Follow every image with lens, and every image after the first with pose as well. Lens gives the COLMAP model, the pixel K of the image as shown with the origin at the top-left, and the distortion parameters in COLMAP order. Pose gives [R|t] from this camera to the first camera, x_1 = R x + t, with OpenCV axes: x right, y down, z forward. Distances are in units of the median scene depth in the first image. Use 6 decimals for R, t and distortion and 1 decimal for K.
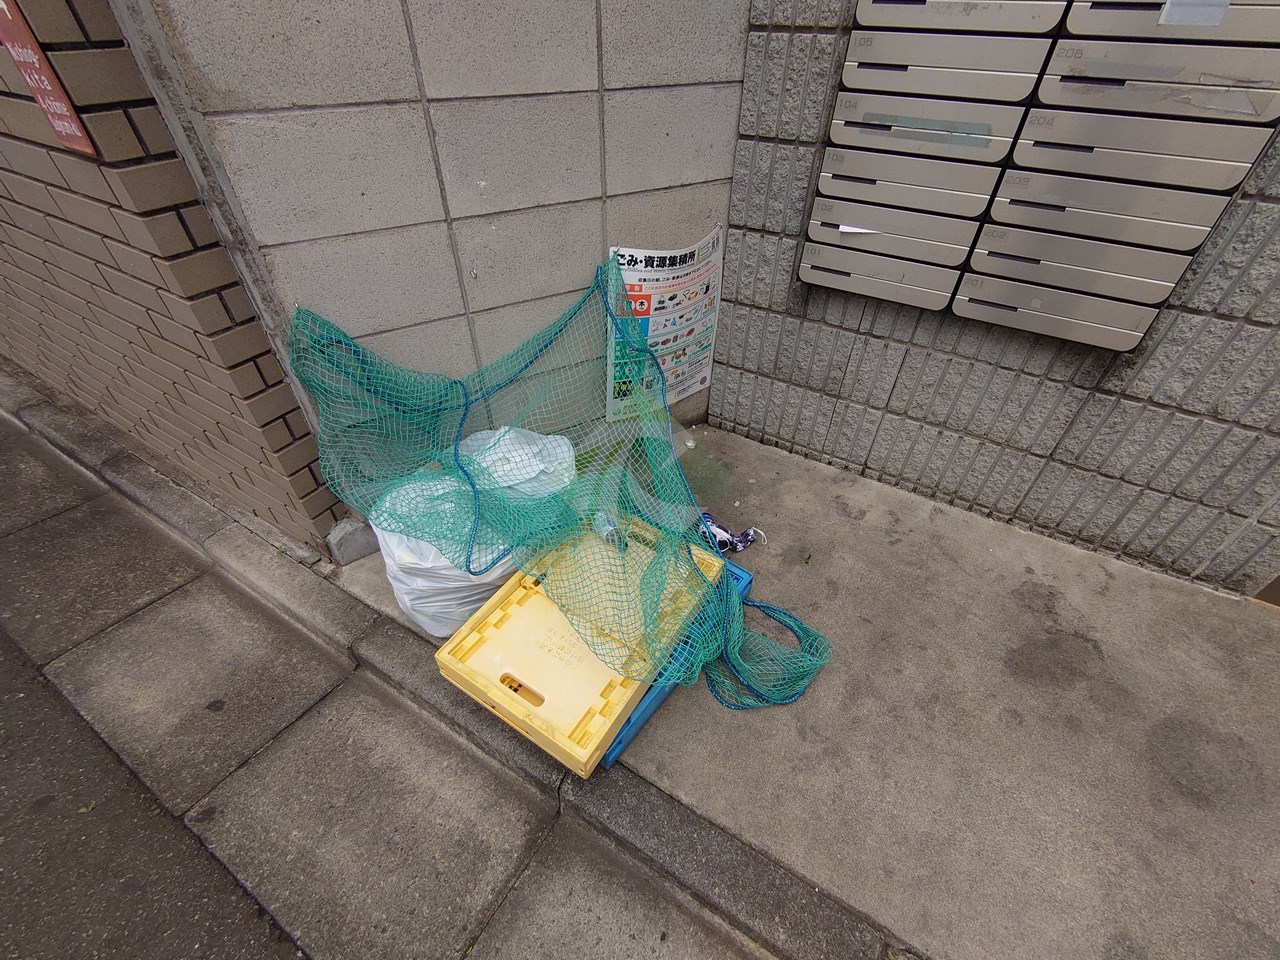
lens RADIAL K [[547.8, 0, 640.0], [0, 547.8, 480.0], [0, 0, 1]] dist [-0.001648, -0.000656]
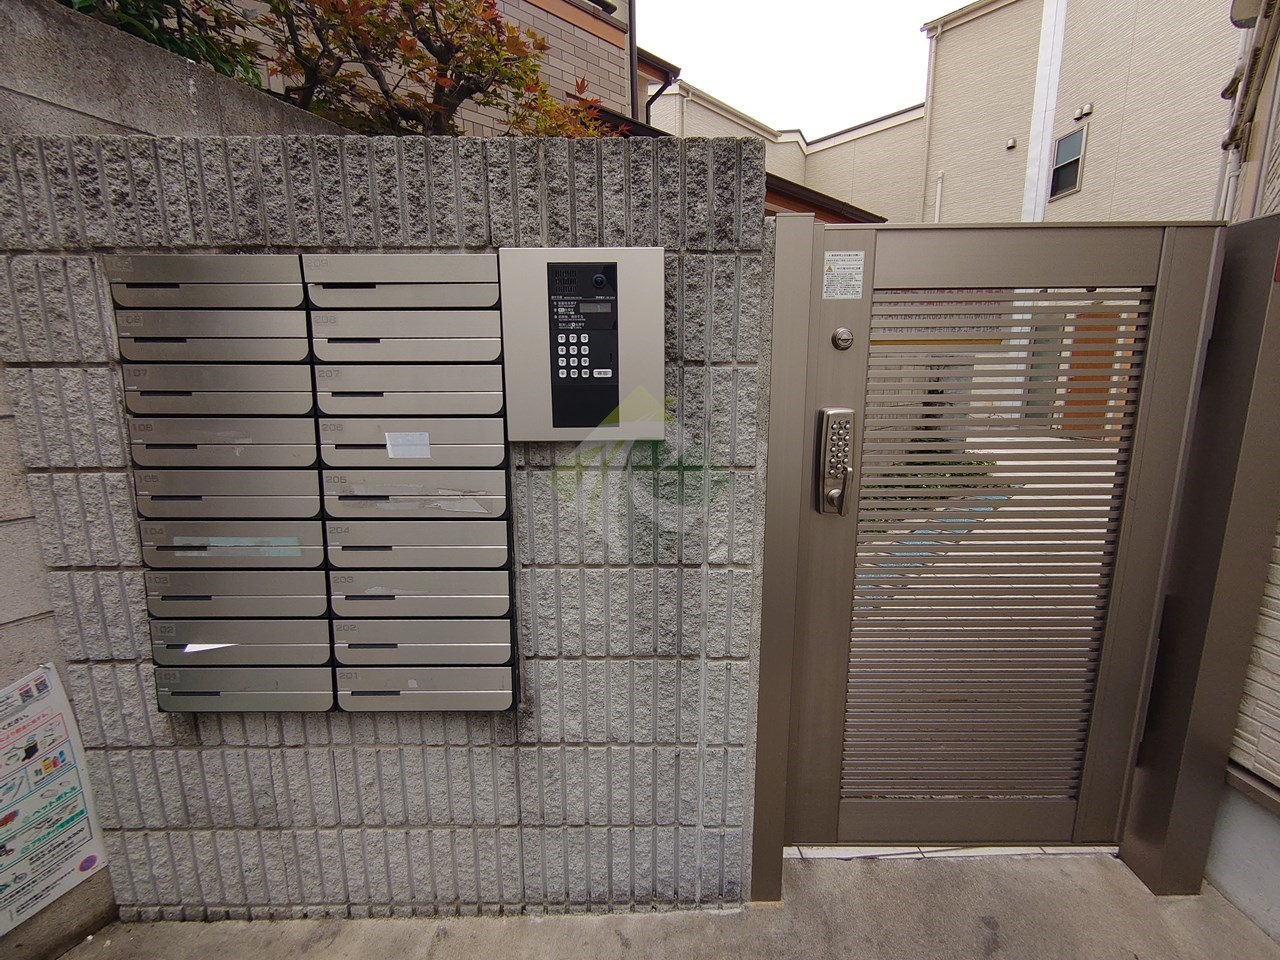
lens RADIAL K [[547.8, 0, 640.0], [0, 547.8, 480.0], [0, 0, 1]] dist [-0.001648, -0.000656]
pose [[0.853122, -0.102004, 0.511643, 0.491131], [0.351800, 0.836665, -0.419795, -0.064265], [-0.385253, 0.538133, 0.749662, -0.046444]]
